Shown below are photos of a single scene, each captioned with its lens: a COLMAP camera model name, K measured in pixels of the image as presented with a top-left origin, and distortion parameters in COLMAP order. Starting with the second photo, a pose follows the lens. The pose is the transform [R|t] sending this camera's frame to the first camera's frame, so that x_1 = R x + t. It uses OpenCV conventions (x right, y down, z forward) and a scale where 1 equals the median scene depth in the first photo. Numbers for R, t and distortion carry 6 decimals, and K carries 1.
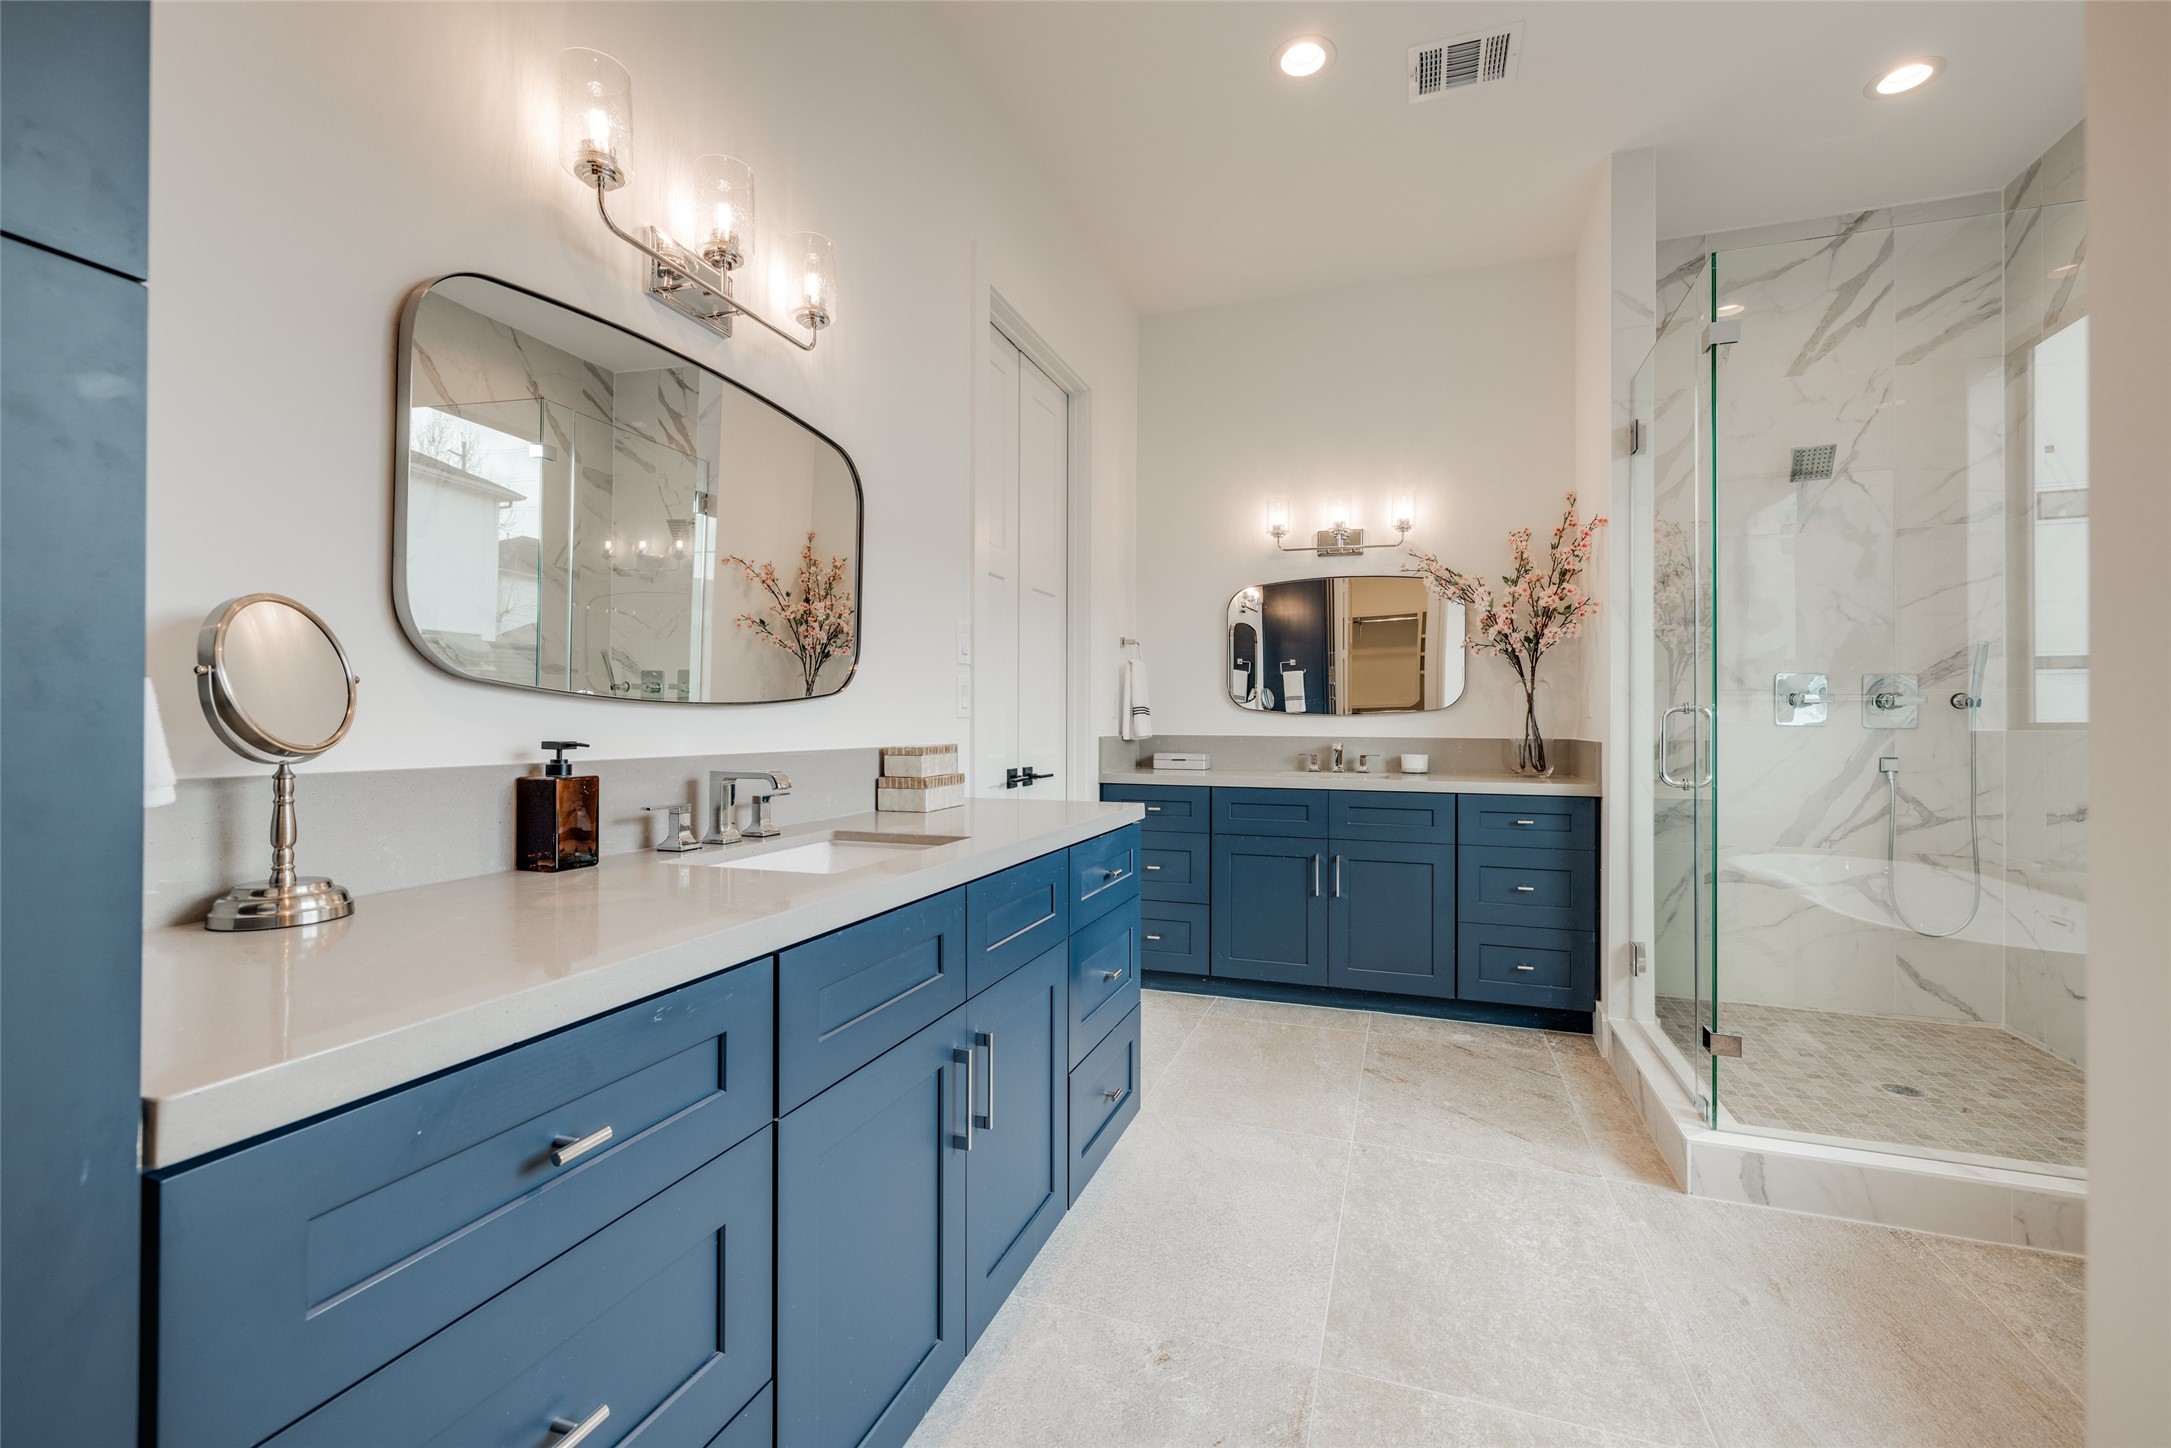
lens RADIAL K [[910.9, 0, 1088.8], [0, 910.9, 715.4], [0, 0, 1]] dist [-0.001182, -0.000367]
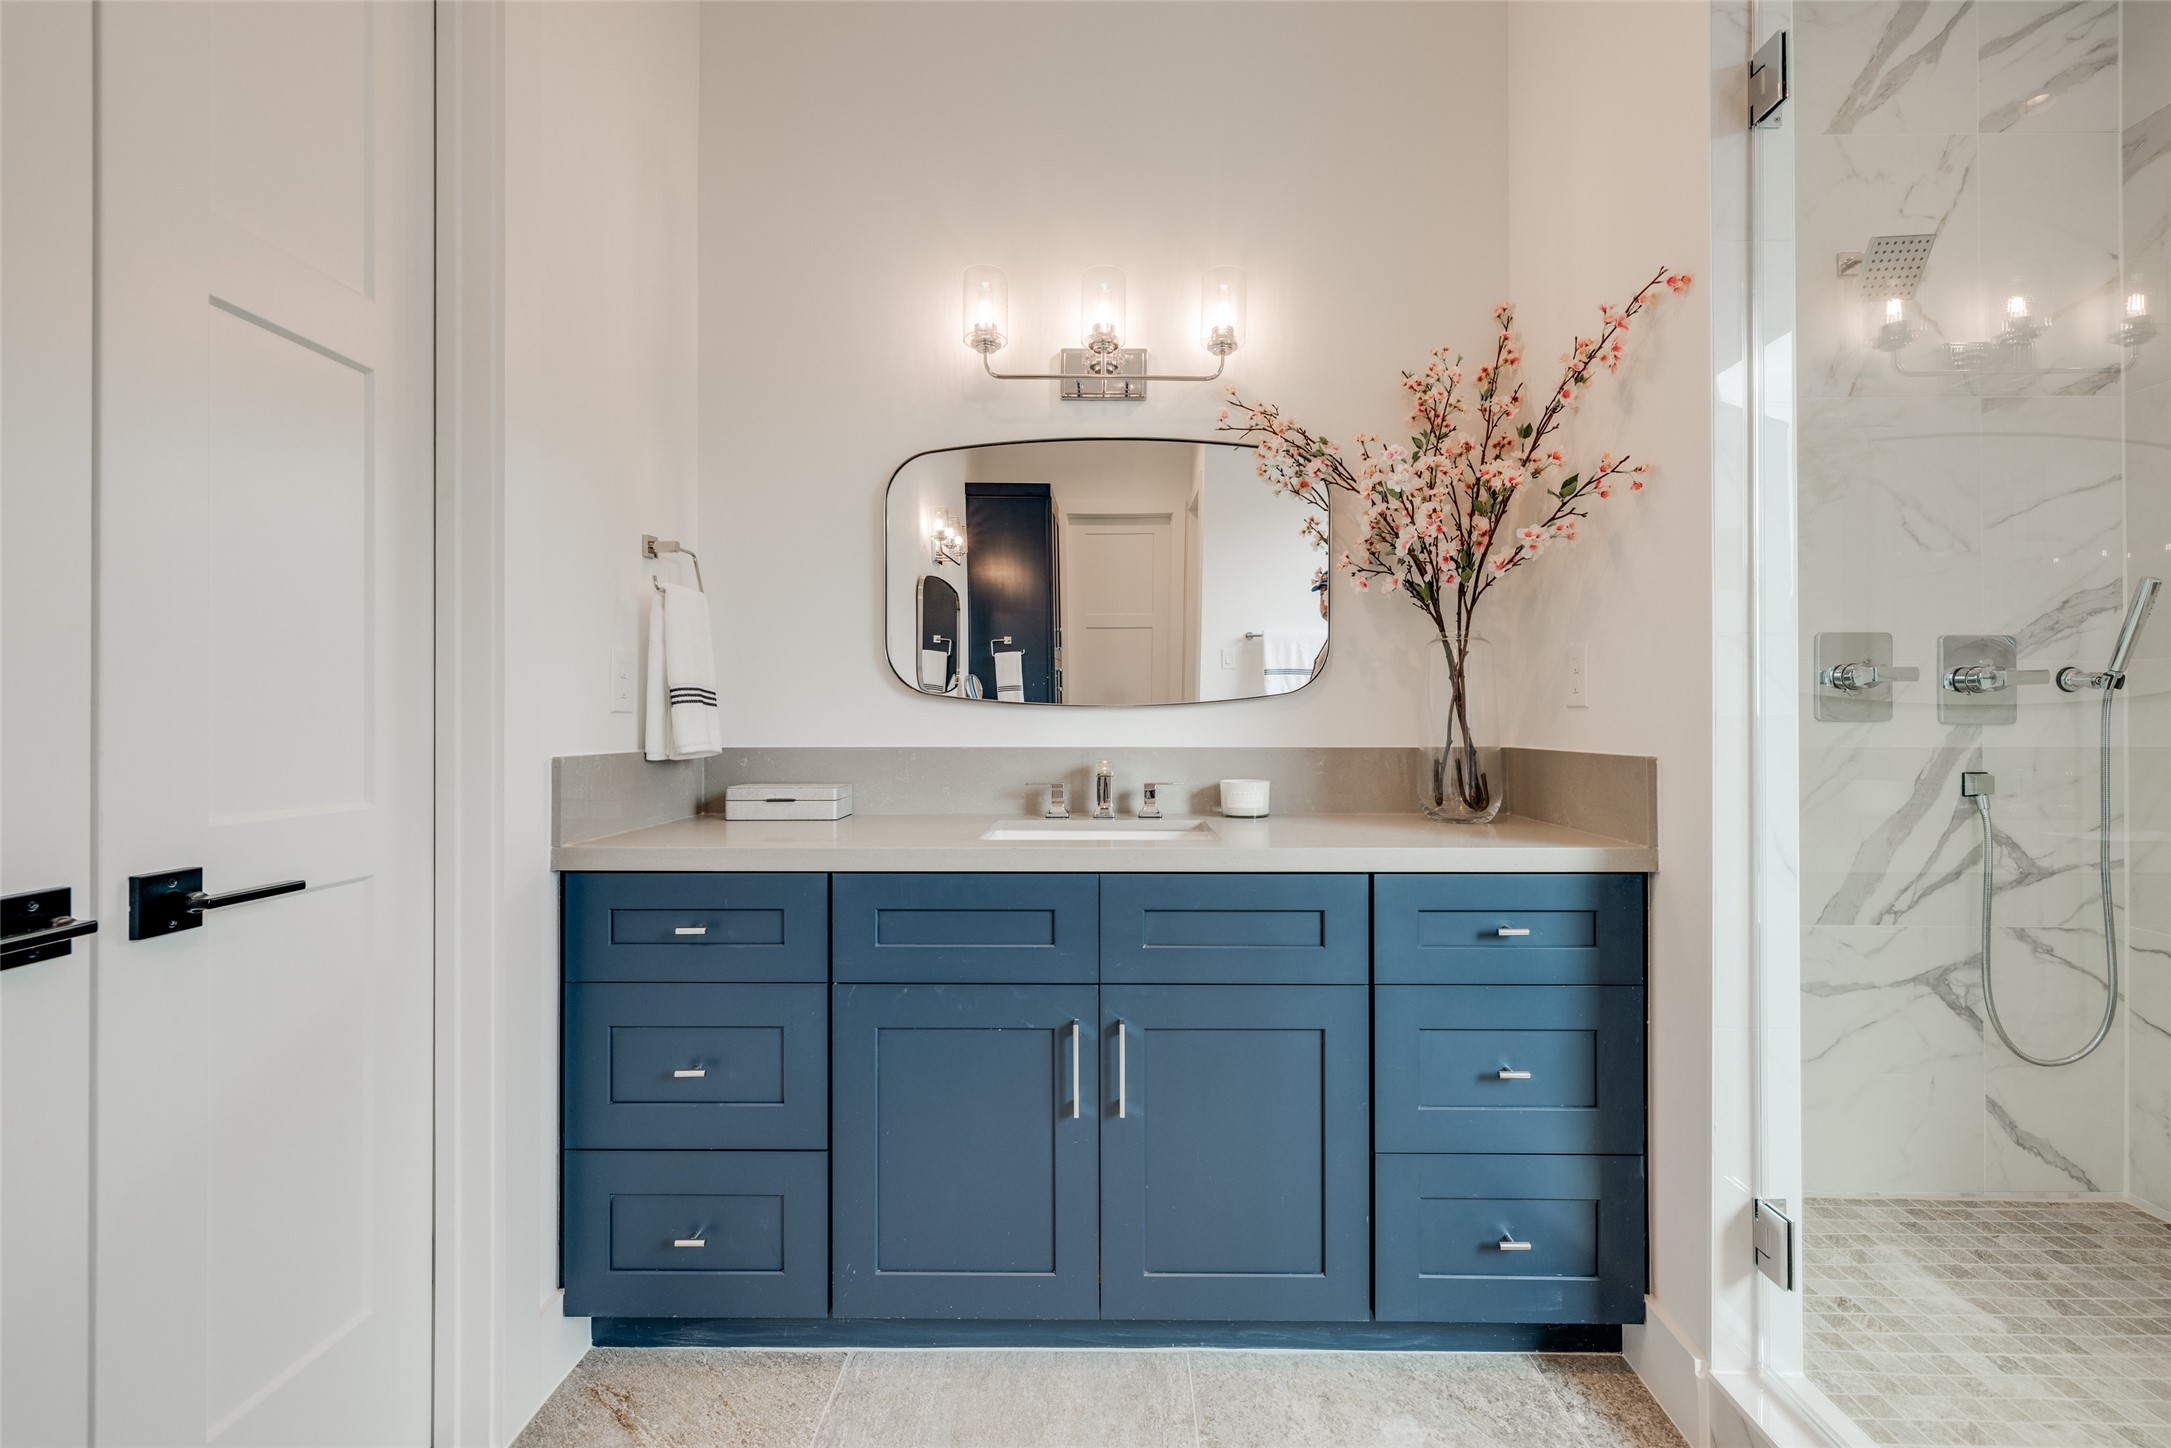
lens RADIAL K [[910.9, 0, 1088.8], [0, 910.9, 715.4], [0, 0, 1]] dist [-0.001182, -0.000367]
pose [[0.951104, -0.003679, 0.308849, 0.119153], [0.003496, 0.999993, 0.001148, 0.005164], [-0.308851, -0.000012, 0.951110, 0.567718]]
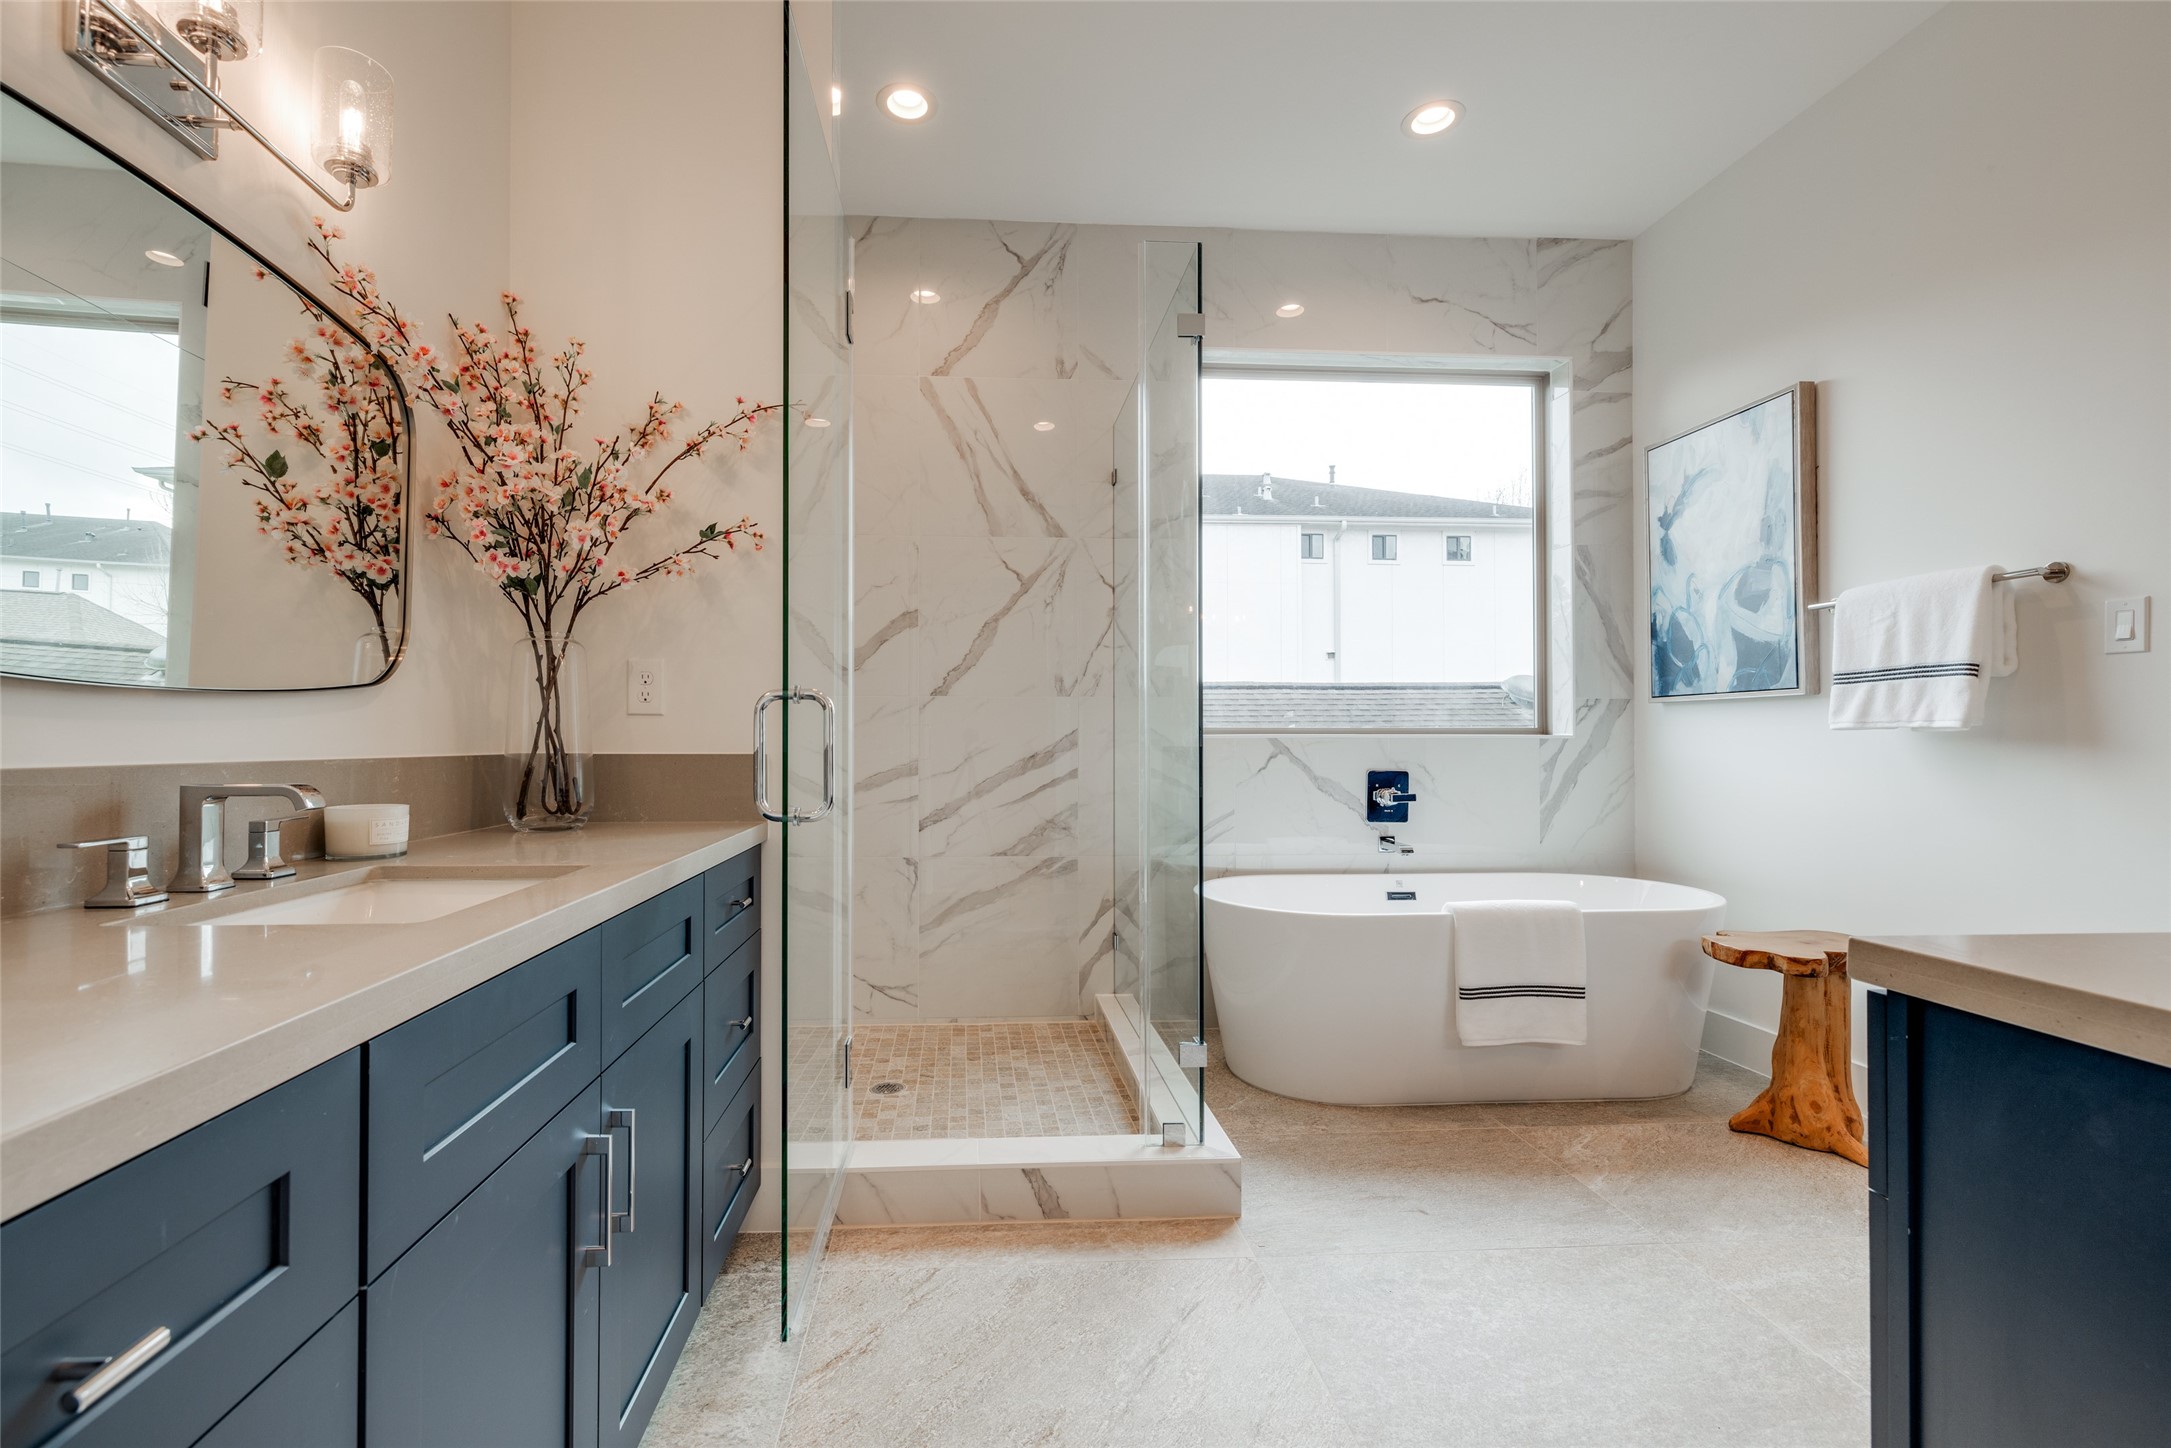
lens RADIAL K [[938.8, 0, 1034.1], [0, 938.8, 729.6], [0, 0, 1]] dist [-0.000179, -0.000144]
pose [[-0.394229, 0.002310, 0.919009, -0.100905], [-0.008197, 0.999948, -0.006029, 0.013069], [-0.918976, -0.009910, -0.394190, 0.965090]]
